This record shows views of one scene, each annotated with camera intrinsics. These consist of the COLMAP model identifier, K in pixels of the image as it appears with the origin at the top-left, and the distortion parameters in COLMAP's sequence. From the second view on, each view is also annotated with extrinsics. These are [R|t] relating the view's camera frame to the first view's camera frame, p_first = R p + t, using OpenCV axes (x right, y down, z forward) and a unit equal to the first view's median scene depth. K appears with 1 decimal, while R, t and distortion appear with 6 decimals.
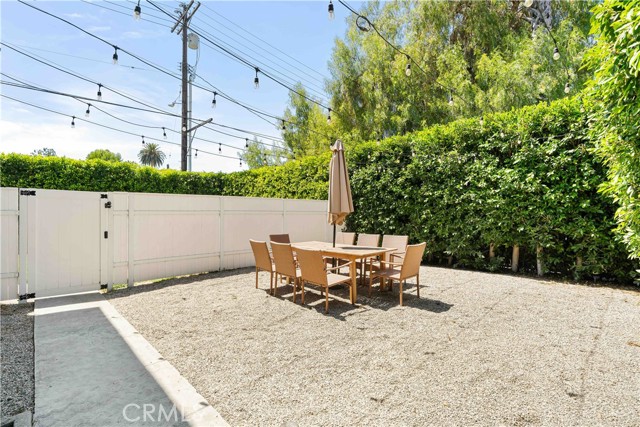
lens RADIAL K [[277.4, 0, 320.4], [0, 277.4, 214.1], [0, 0, 1]] dist [-0.000249, 0.000004]
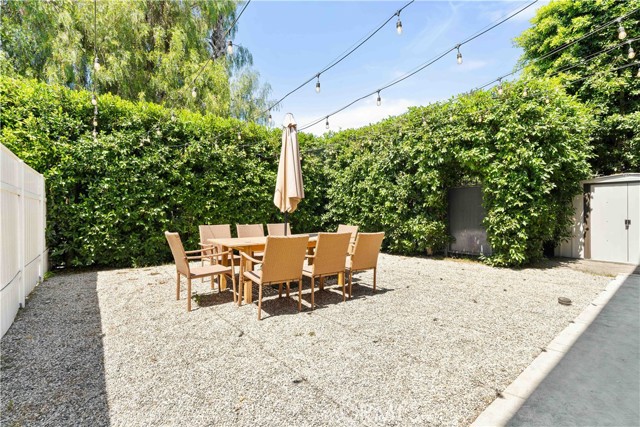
lens RADIAL K [[274.1, 0, 321.2], [0, 274.1, 210.9], [0, 0, 1]] dist [0.000699, 0.000081]
pose [[0.159799, 0.000077, 0.987150, -0.490321], [-0.009279, 0.999956, 0.001424, 0.017395], [-0.987106, -0.009388, 0.159793, 0.477510]]
